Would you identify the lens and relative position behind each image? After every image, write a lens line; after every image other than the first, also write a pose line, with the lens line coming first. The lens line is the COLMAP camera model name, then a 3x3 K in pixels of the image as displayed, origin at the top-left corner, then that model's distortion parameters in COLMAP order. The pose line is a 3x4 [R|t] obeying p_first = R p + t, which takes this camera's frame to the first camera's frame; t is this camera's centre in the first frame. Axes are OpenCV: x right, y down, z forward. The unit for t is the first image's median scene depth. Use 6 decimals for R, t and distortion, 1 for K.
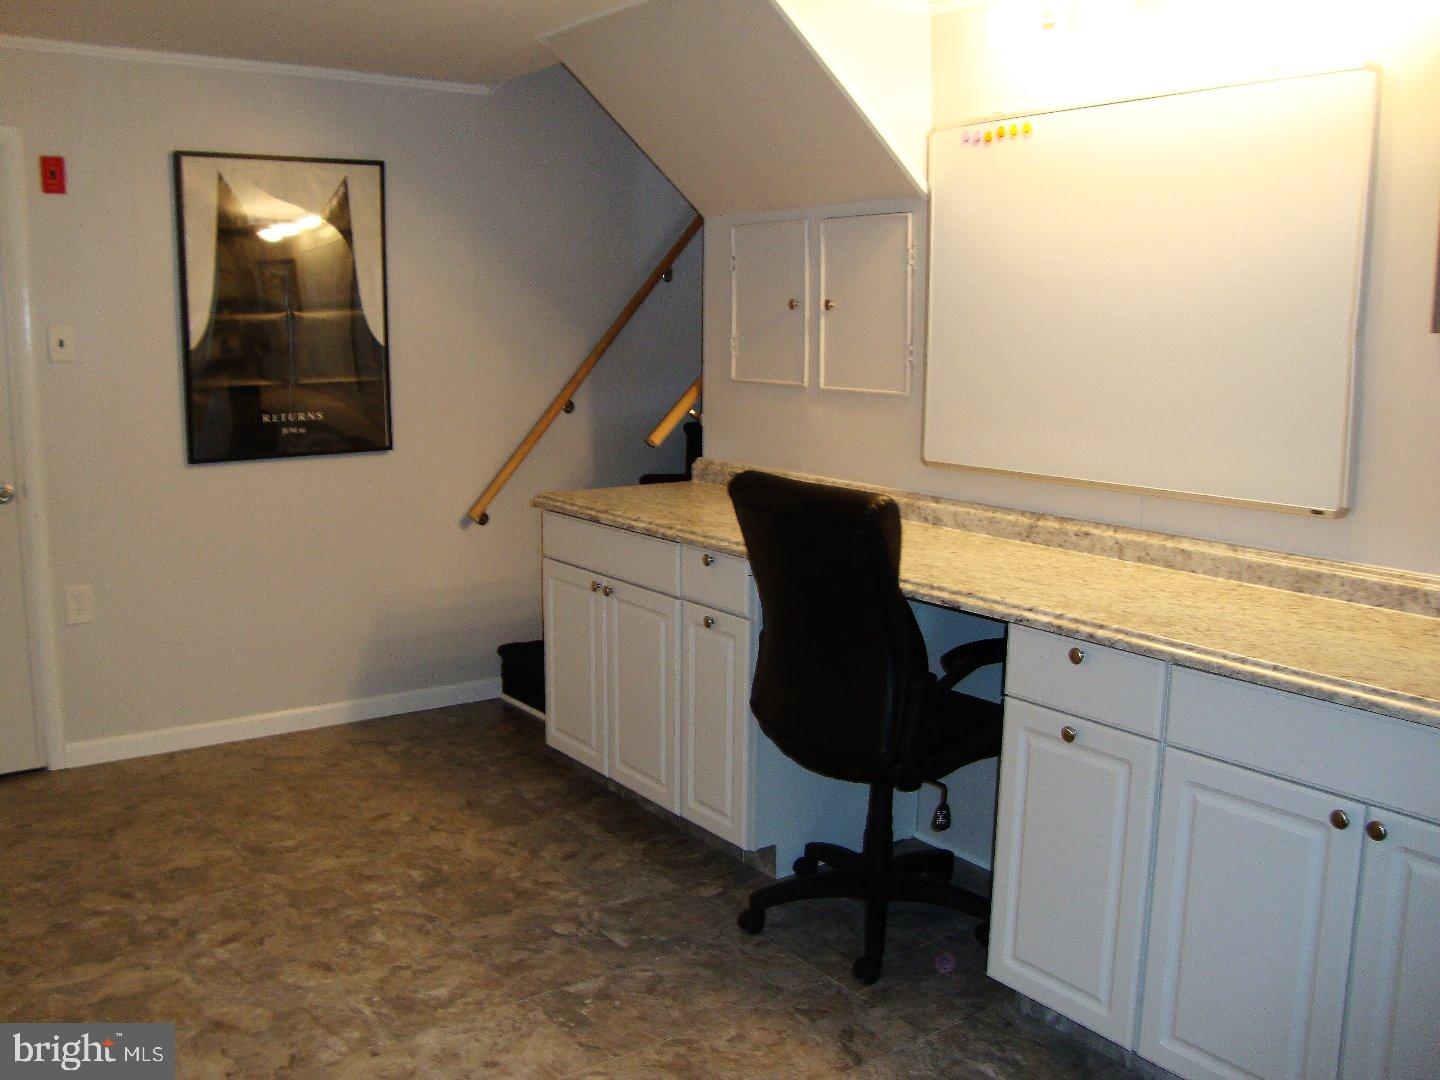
lens RADIAL K [[1298.6, 0, 695.3], [0, 1298.6, 523.6], [0, 0, 1]] dist [-0.203924, 0.211513]
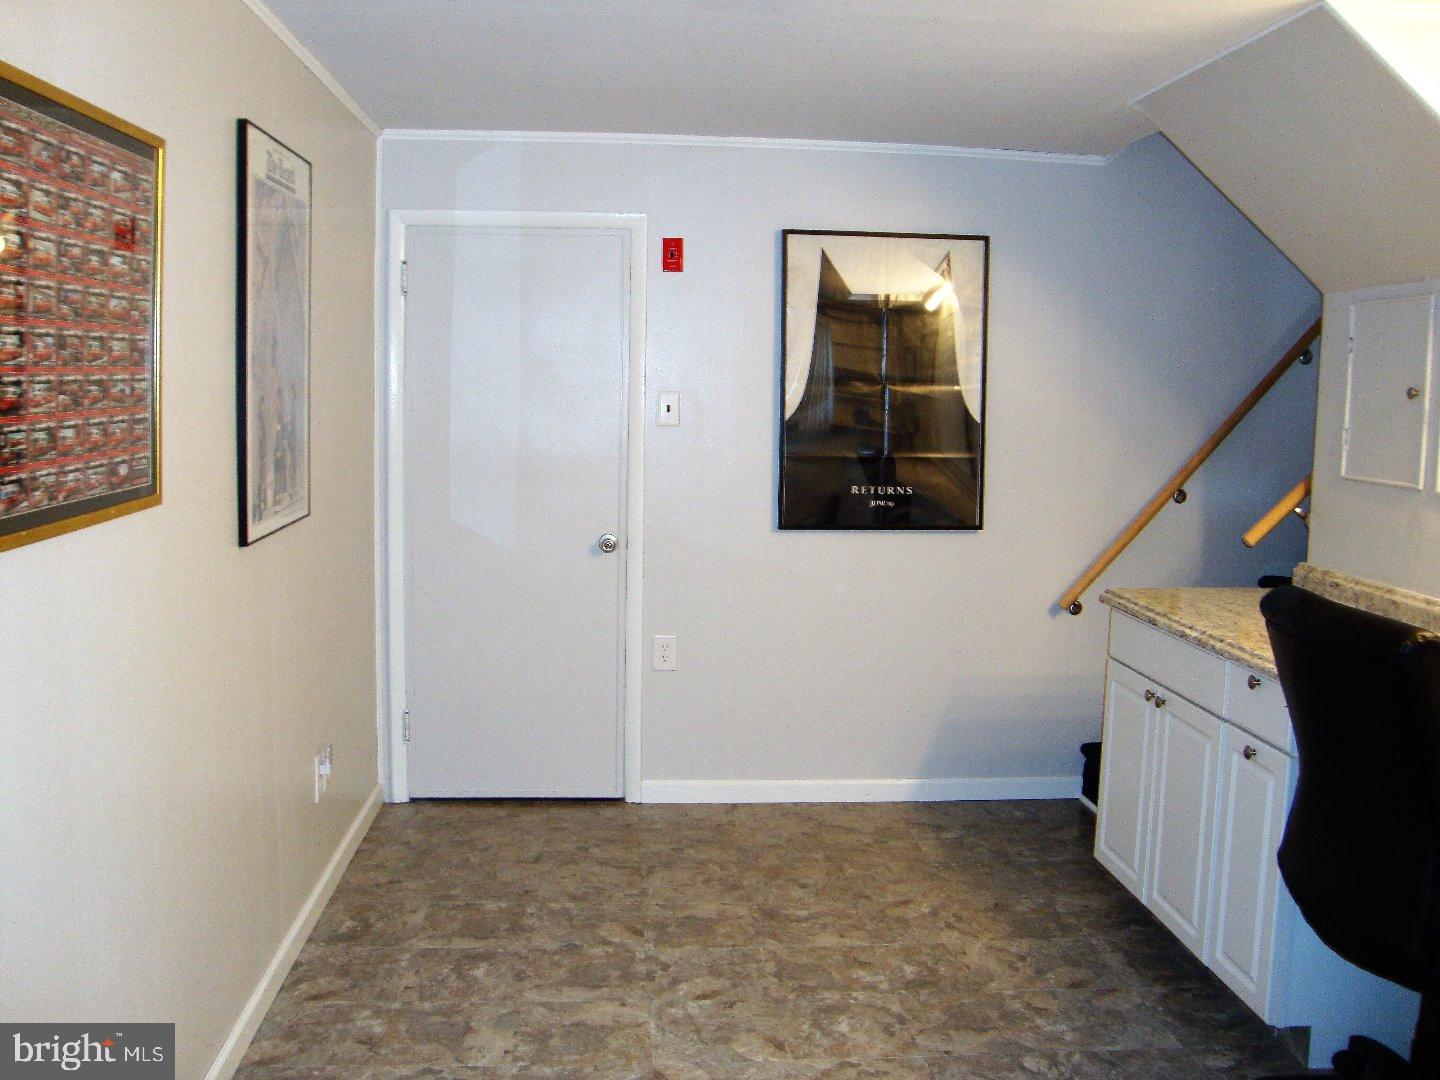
lens RADIAL K [[1298.6, 0, 695.3], [0, 1298.6, 523.6], [0, 0, 1]] dist [-0.203924, 0.211513]
pose [[0.855591, 0.064858, -0.513574, 0.103377], [-0.093531, 0.995160, -0.030143, -0.015694], [0.509133, 0.073825, 0.857516, 0.063851]]
